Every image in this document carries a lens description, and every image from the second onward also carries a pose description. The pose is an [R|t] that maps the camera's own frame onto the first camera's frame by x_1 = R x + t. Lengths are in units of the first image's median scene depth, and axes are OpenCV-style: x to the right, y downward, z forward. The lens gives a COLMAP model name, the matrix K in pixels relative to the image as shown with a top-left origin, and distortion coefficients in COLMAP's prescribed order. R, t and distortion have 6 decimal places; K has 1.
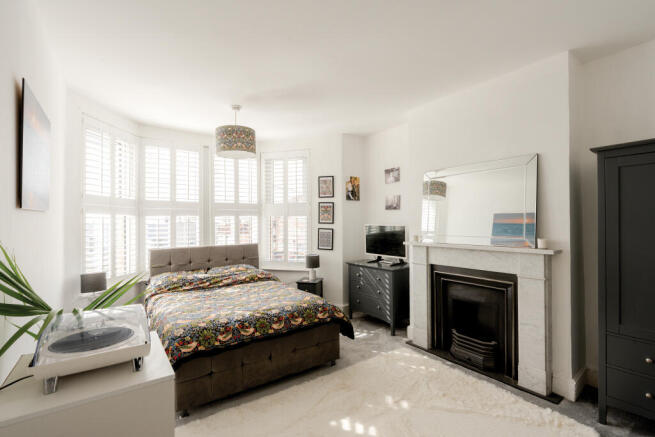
lens RADIAL K [[301.1, 0, 330.5], [0, 301.1, 220.3], [0, 0, 1]] dist [-0.001933, -0.000078]
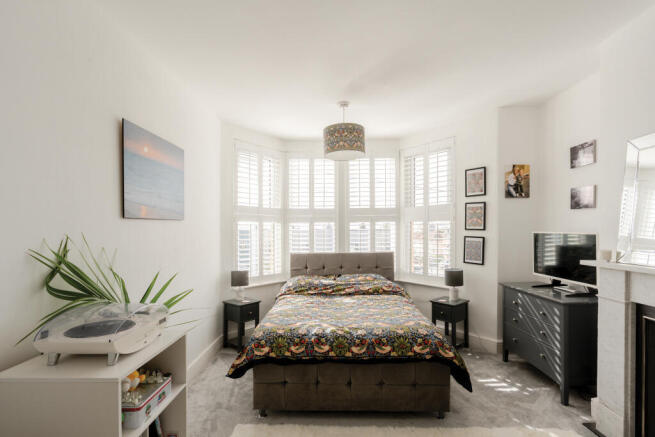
lens RADIAL K [[312.4, 0, 328.0], [0, 312.4, 234.5], [0, 0, 1]] dist [-0.000594, 0.000065]
pose [[0.801573, 0.011268, -0.597791, 0.194287], [0.004263, 0.999689, 0.024559, 0.000675], [0.597882, -0.022234, 0.801276, 0.167898]]
